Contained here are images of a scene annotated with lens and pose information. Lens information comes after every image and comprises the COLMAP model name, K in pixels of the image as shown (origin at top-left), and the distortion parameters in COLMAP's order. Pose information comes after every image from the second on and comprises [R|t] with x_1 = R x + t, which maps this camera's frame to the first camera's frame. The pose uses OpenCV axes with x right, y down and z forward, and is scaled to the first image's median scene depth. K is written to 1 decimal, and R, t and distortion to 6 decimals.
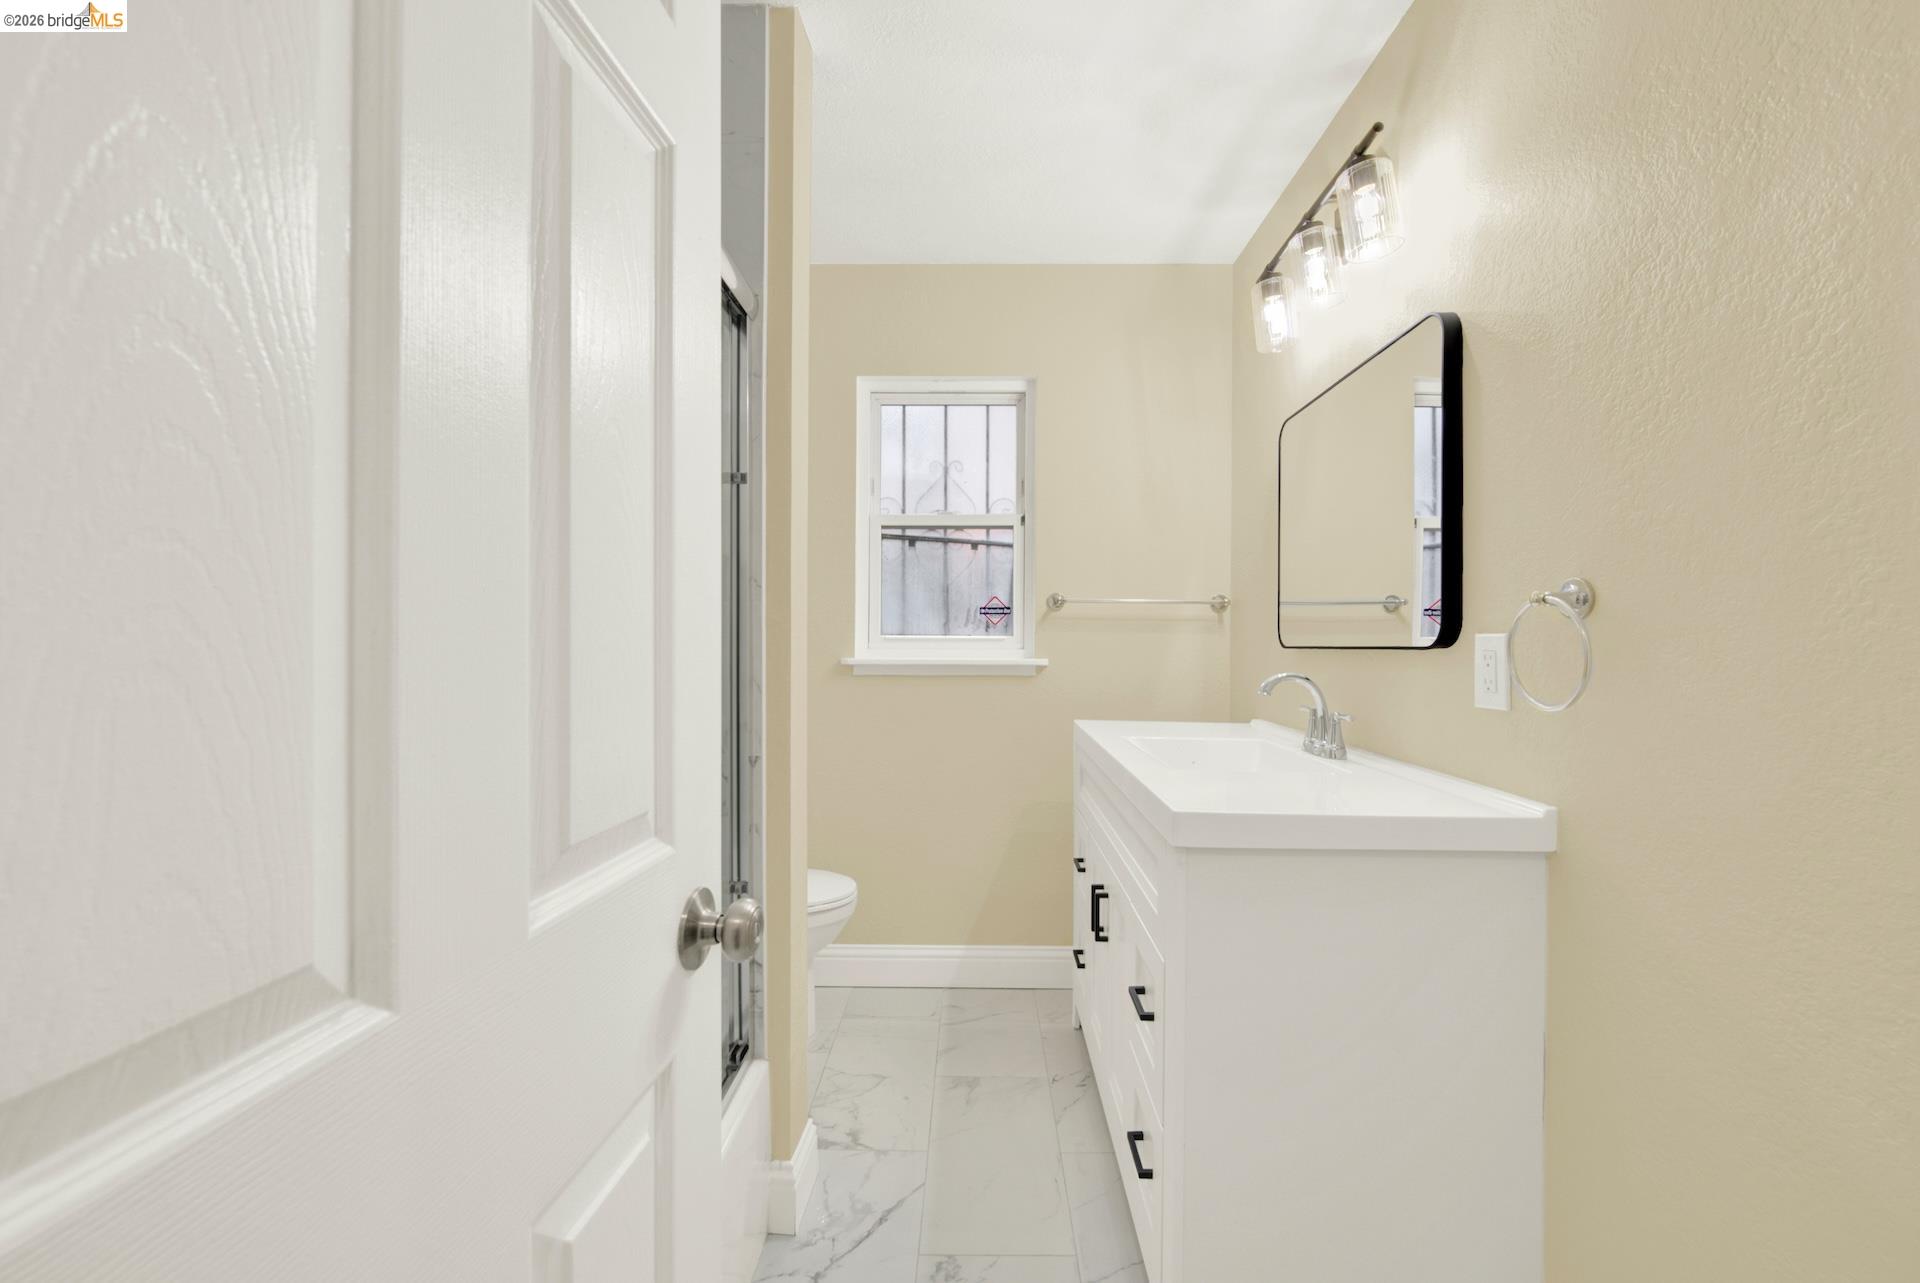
lens RADIAL K [[790.3, 0, 967.2], [0, 790.3, 632.1], [0, 0, 1]] dist [0.007418, -0.003951]
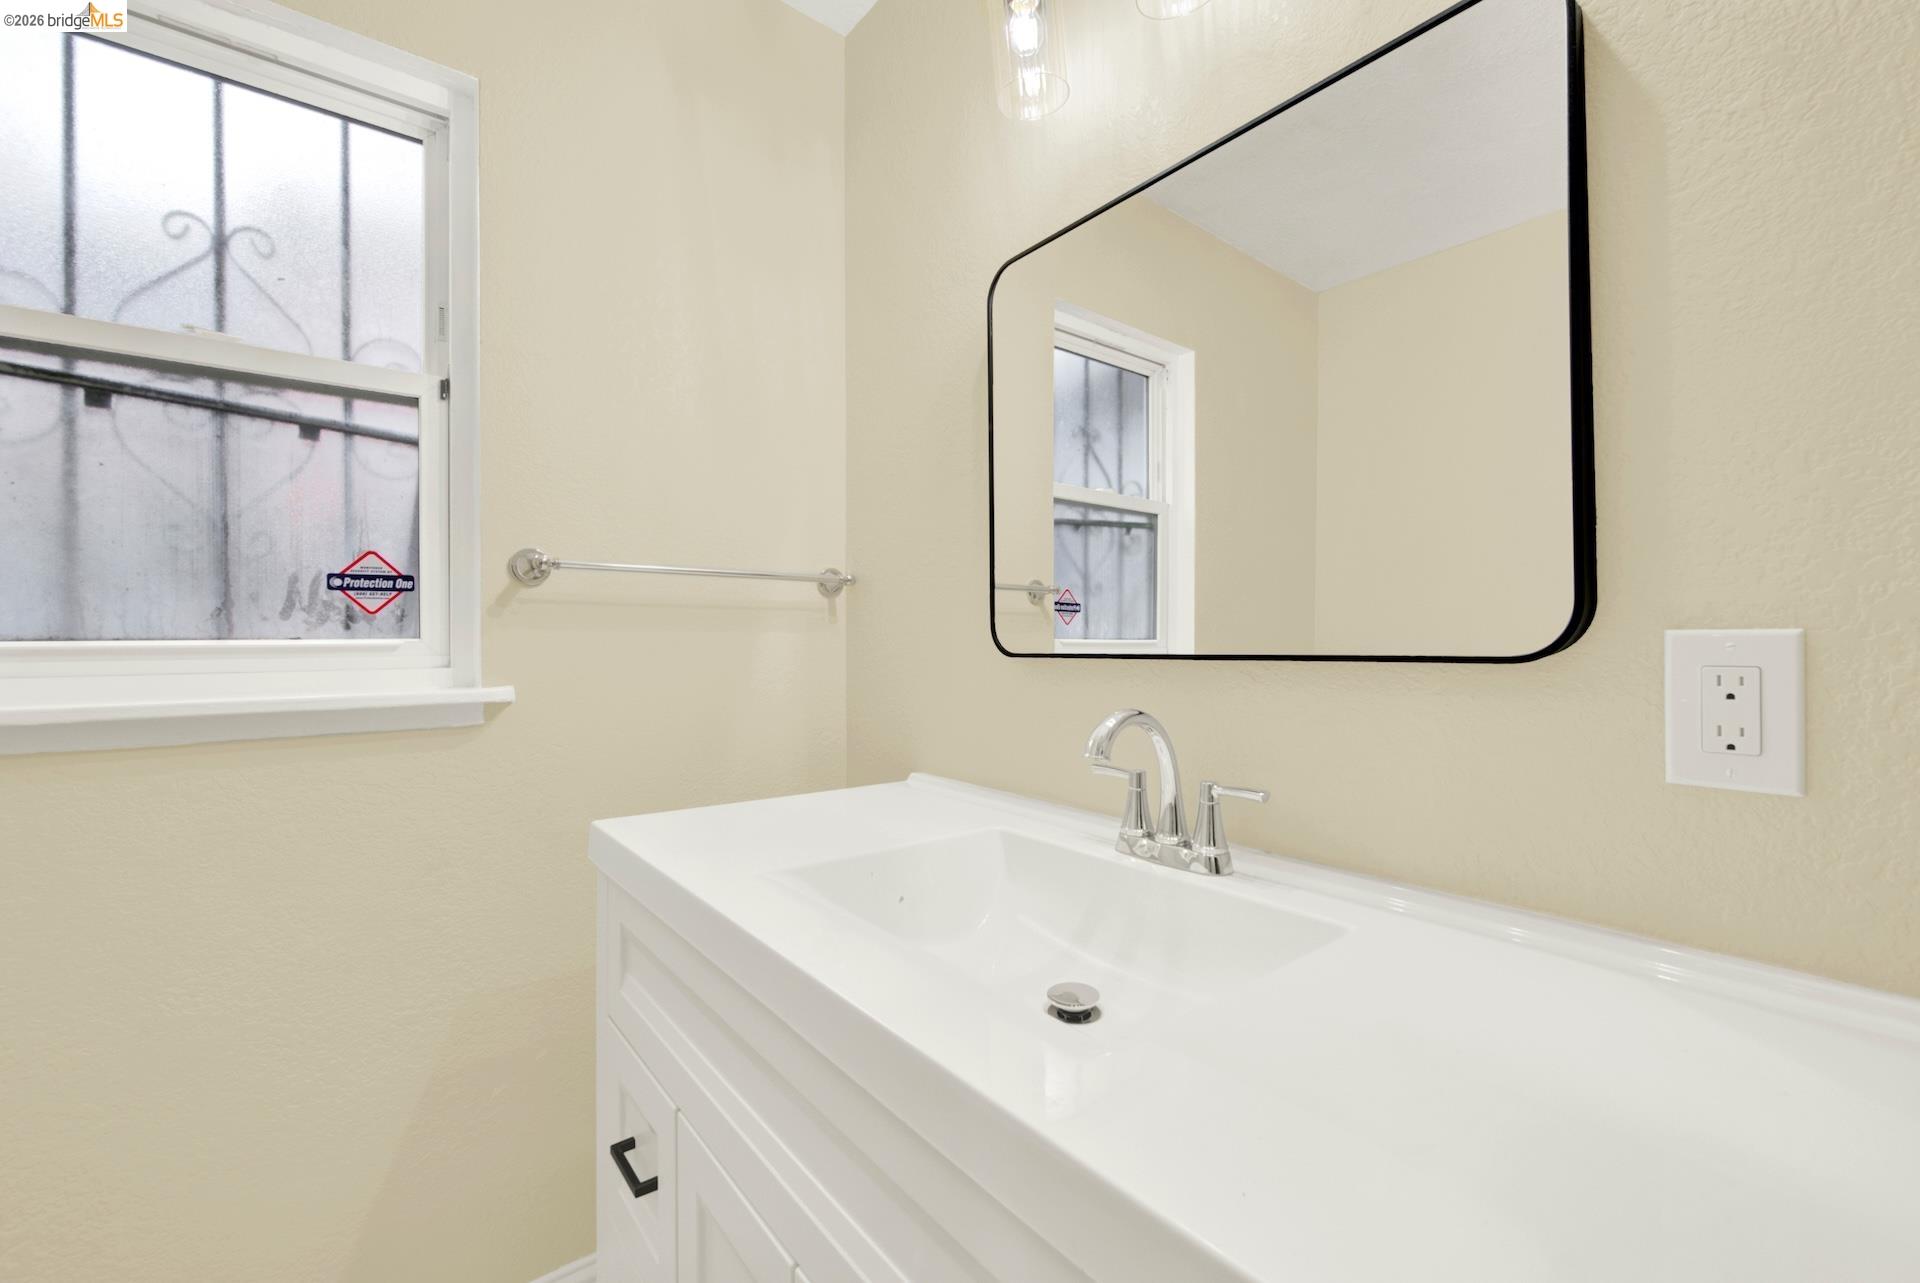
lens RADIAL K [[790.3, 0, 958.0], [0, 790.3, 636.7], [0, 0, 1]] dist [0.007418, -0.003951]
pose [[0.772179, -0.007155, 0.635364, 0.006468], [0.003072, 0.999967, 0.007527, 0.001081], [-0.635397, -0.003860, 0.772176, 0.447000]]
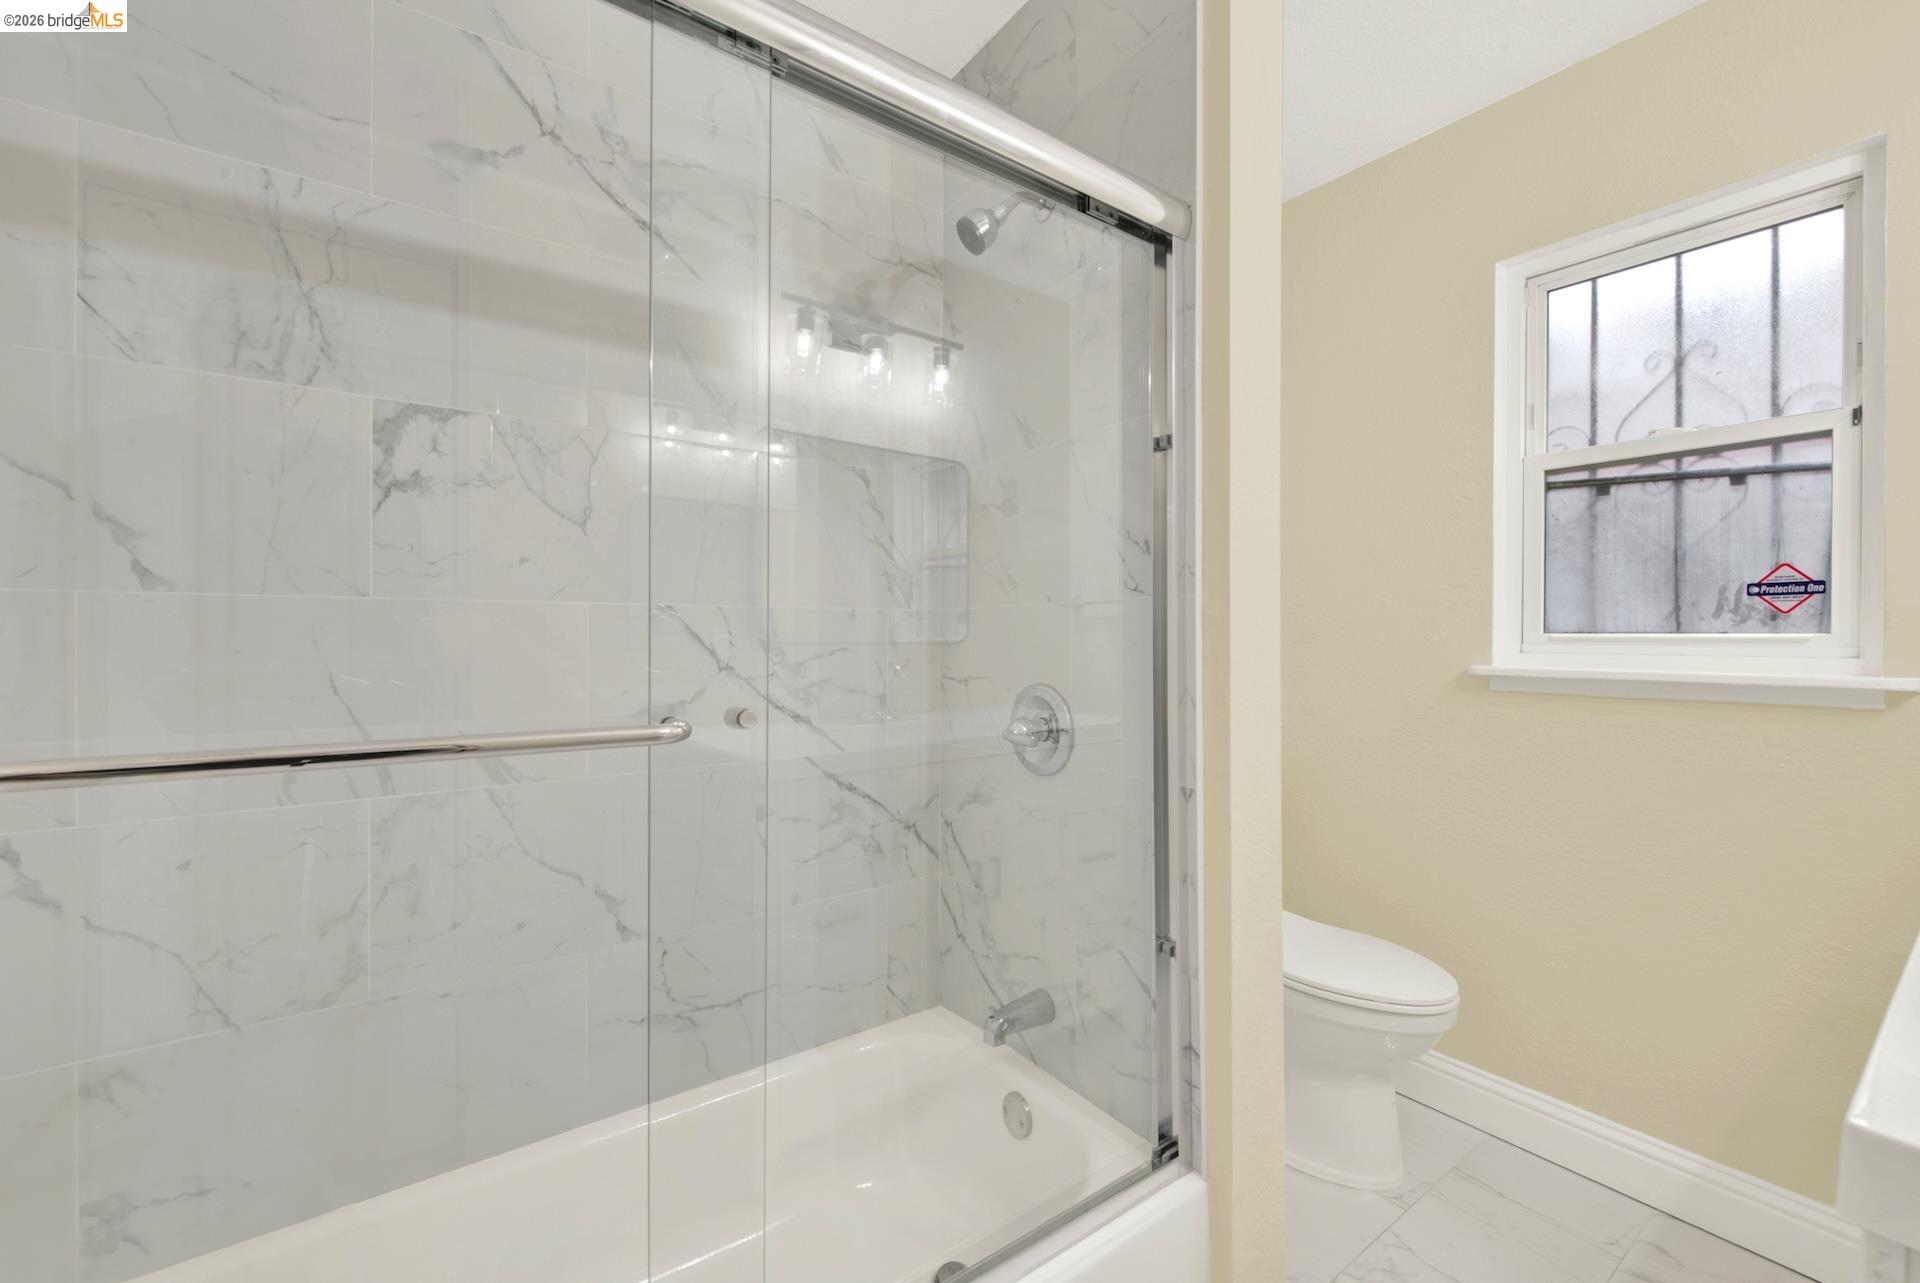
lens RADIAL K [[790.3, 0, 976.7], [0, 790.3, 632.7], [0, 0, 1]] dist [0.007418, -0.003951]
pose [[0.603204, -0.005927, -0.797565, 0.137007], [0.009068, 0.999959, -0.000573, -0.000462], [0.797536, -0.006887, 0.603232, 0.203454]]
